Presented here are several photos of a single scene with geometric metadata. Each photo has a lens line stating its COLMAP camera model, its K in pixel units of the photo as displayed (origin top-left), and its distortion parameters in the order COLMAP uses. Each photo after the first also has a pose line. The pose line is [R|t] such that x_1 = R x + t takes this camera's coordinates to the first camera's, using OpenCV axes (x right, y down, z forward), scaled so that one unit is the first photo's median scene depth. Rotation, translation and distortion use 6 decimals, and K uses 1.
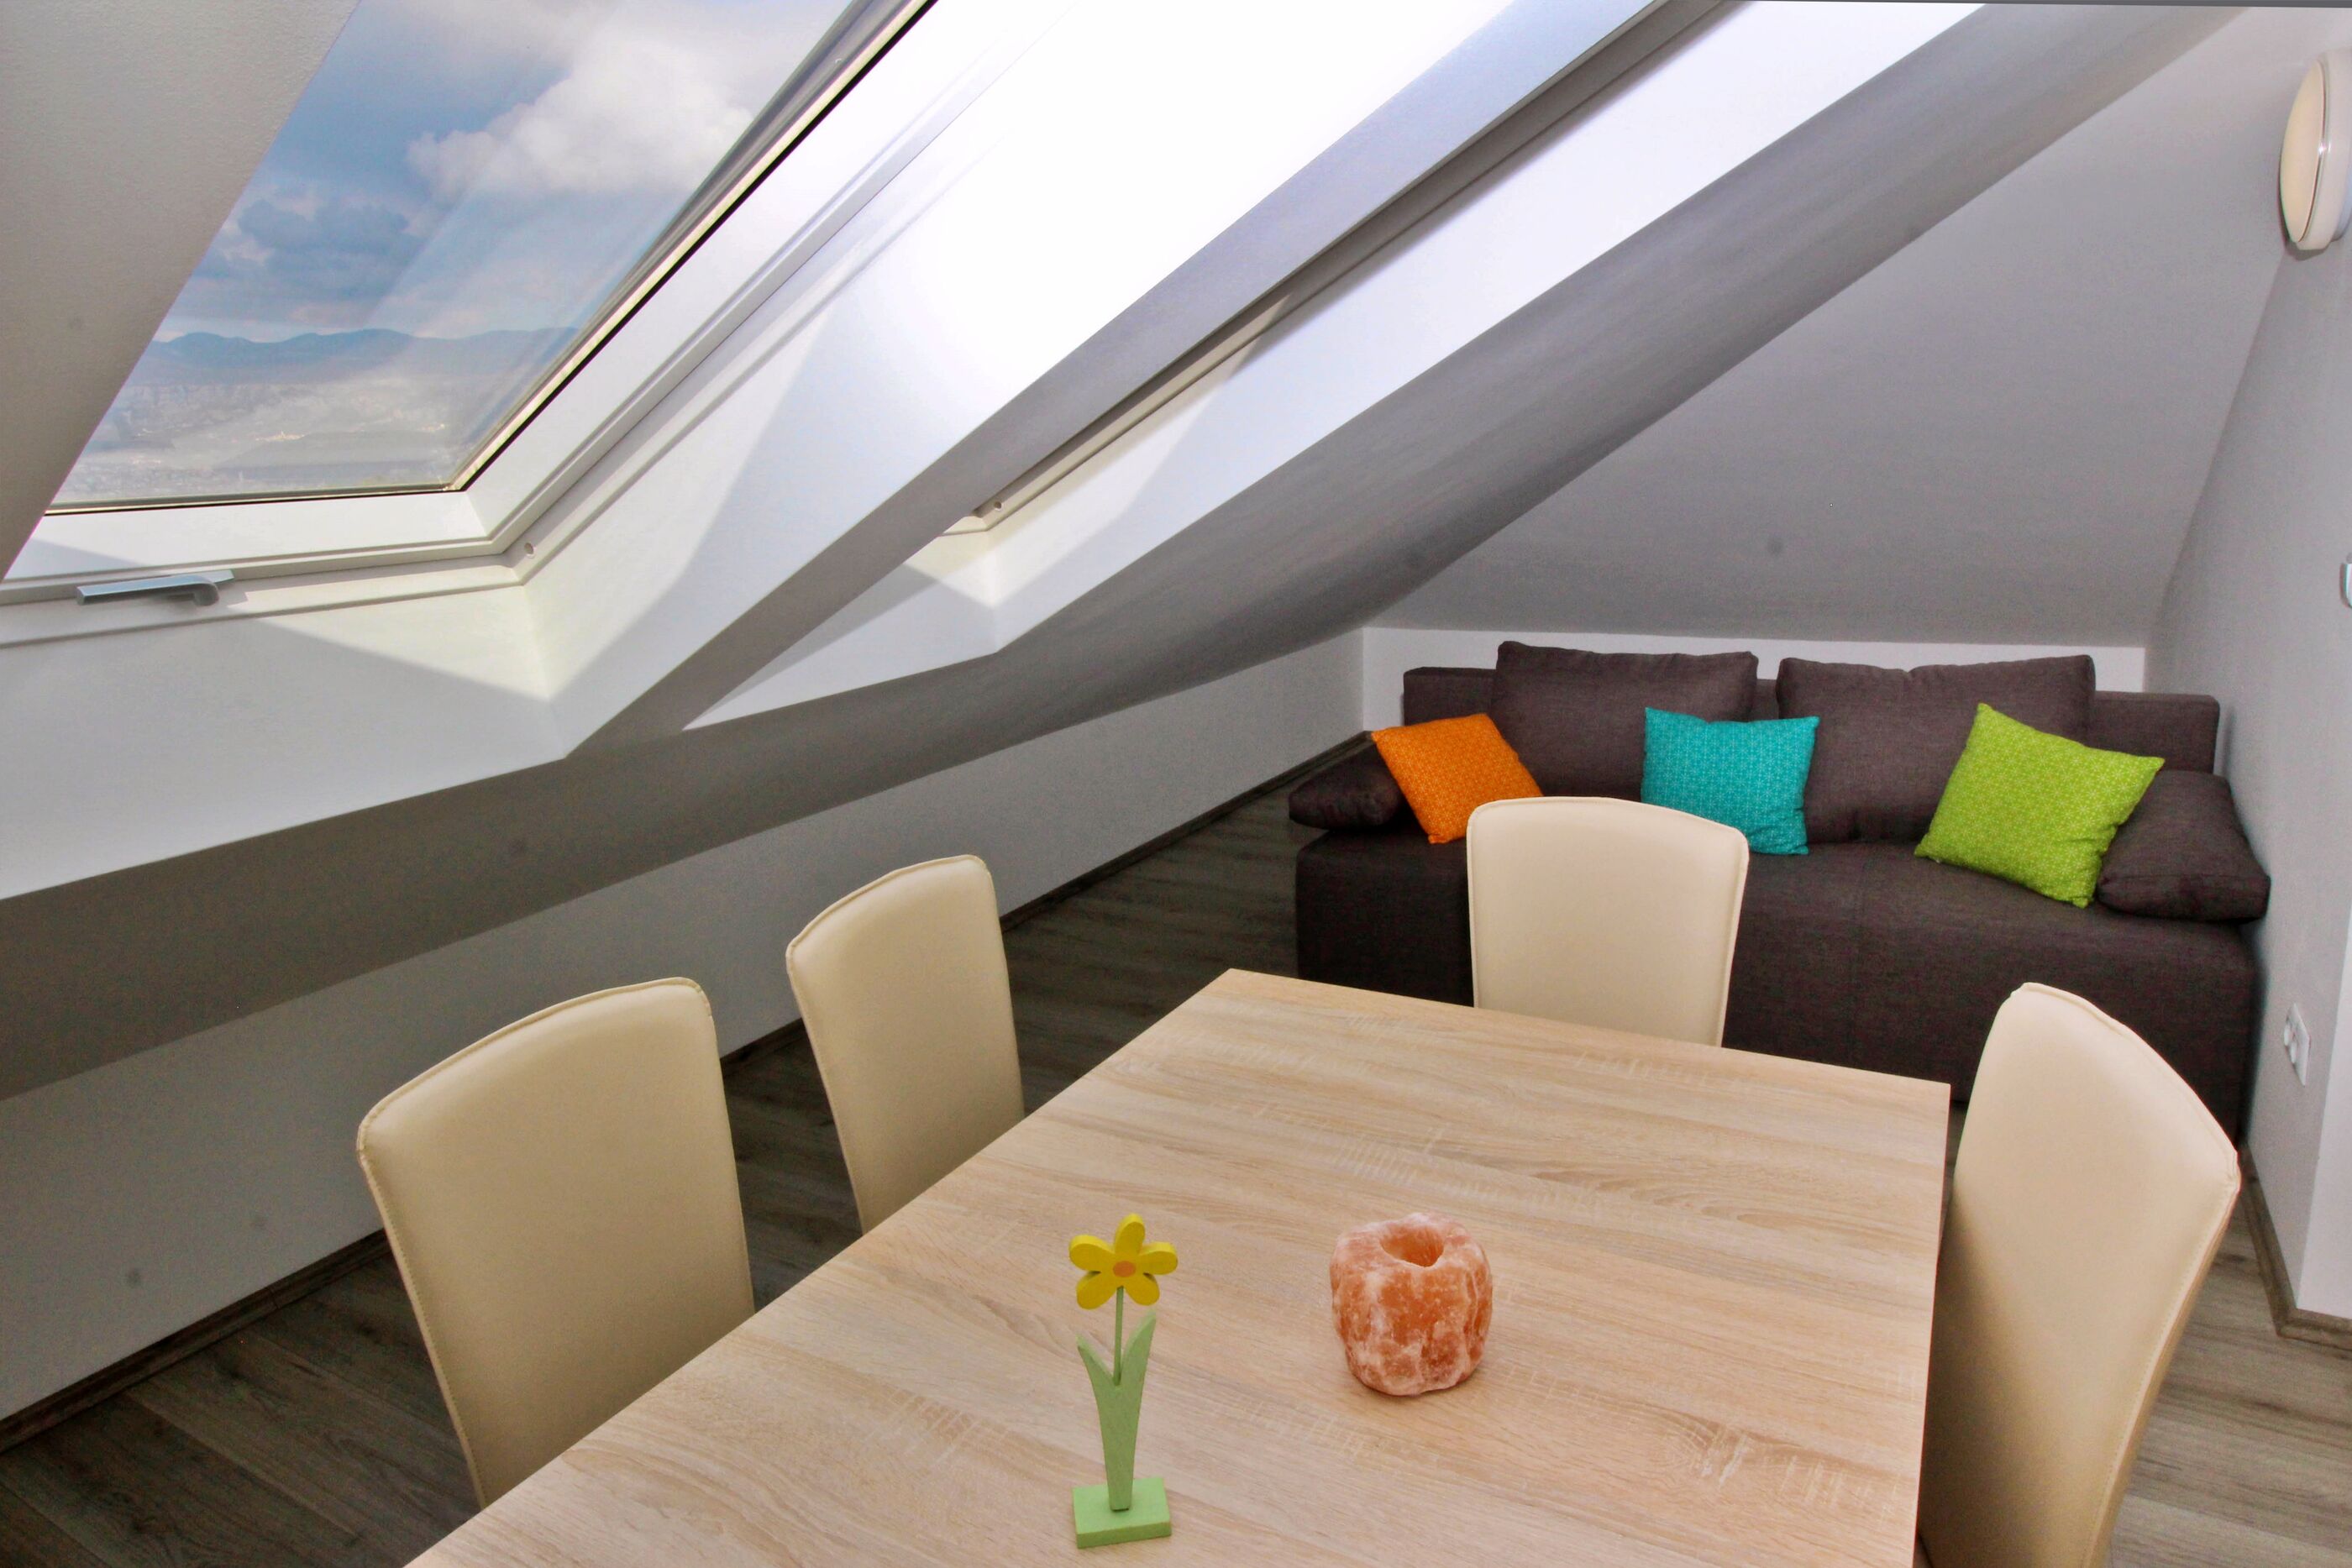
lens RADIAL K [[1432.1, 0, 1206.2], [0, 1432.1, 752.0], [0, 0, 1]] dist [-0.001893, -0.002562]
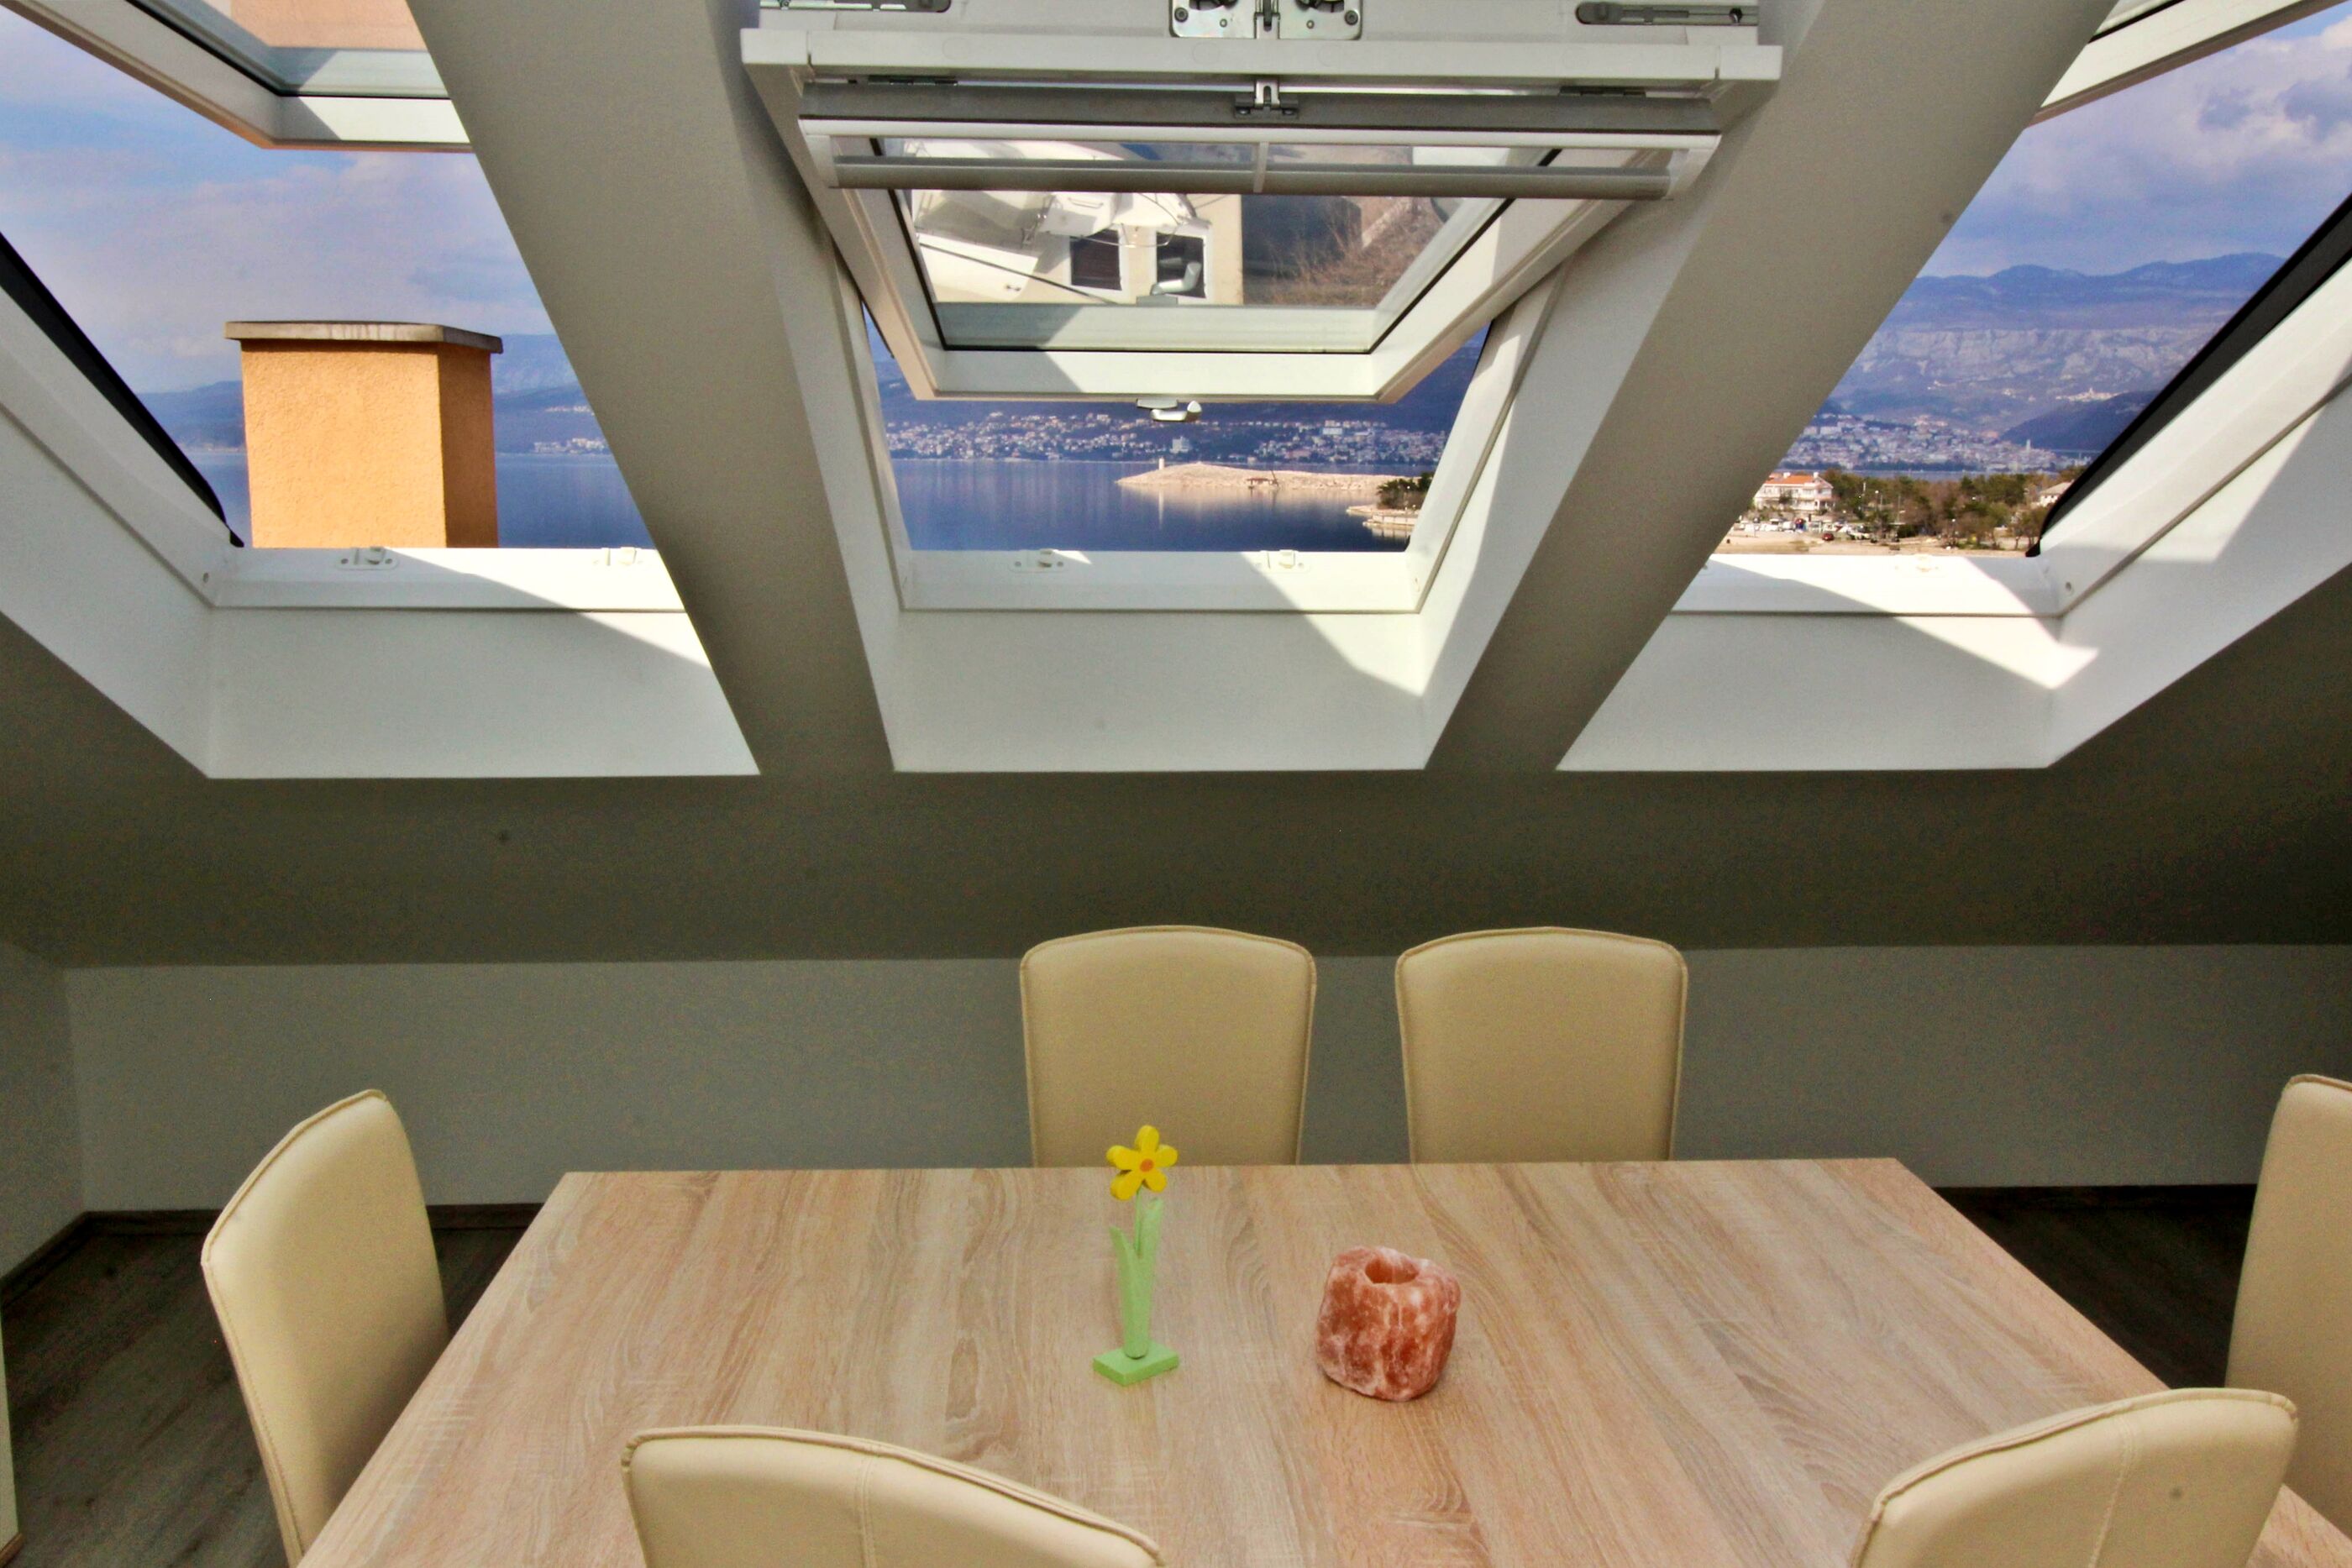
lens RADIAL K [[1960.1, 0, 1109.9], [0, 1960.1, 779.7], [0, 0, 1]] dist [0.018867, -0.000275]
pose [[0.515725, 0.187988, -0.835875, 1.045212], [-0.208170, 0.973889, 0.090589, -0.109980], [0.831079, 0.127285, 0.541393, -0.068632]]
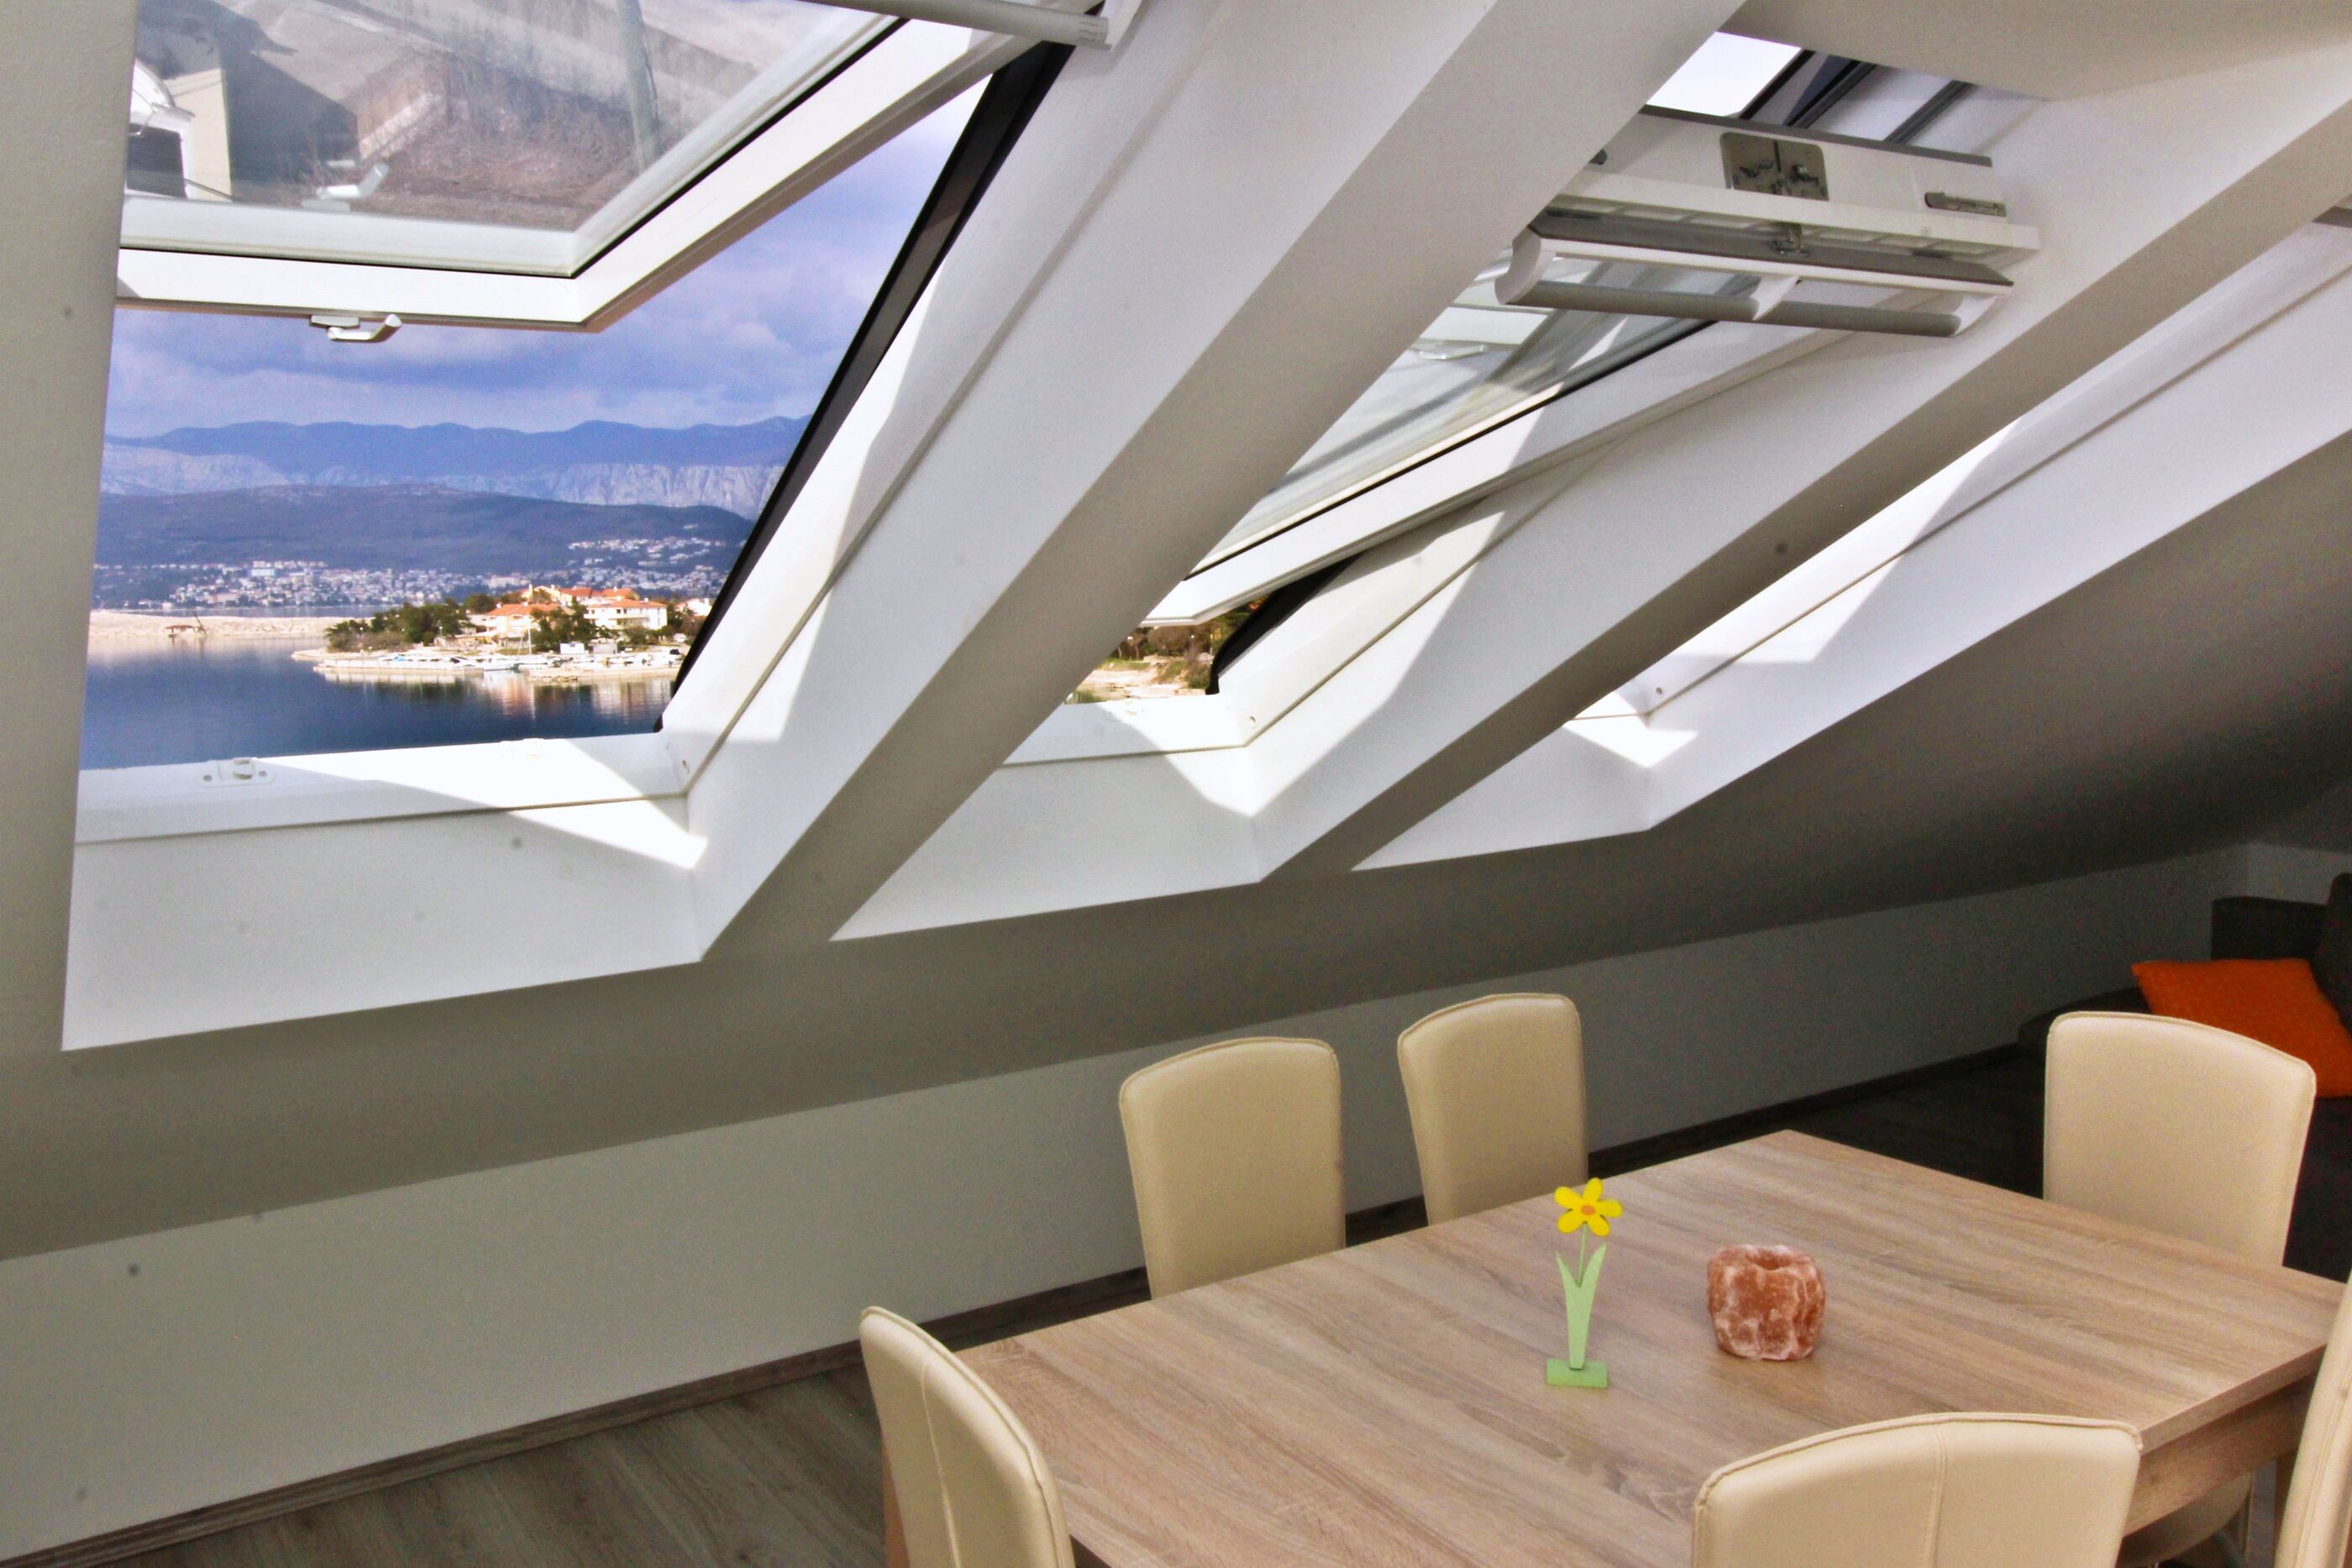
lens RADIAL K [[1960.1, 0, 1109.9], [0, 1960.1, 779.7], [0, 0, 1]] dist [0.018867, -0.000275]
pose [[0.875880, 0.071967, -0.477132, 0.390705], [-0.113890, 0.991711, -0.059487, 0.049220], [0.468896, 0.106444, 0.876816, -0.901850]]
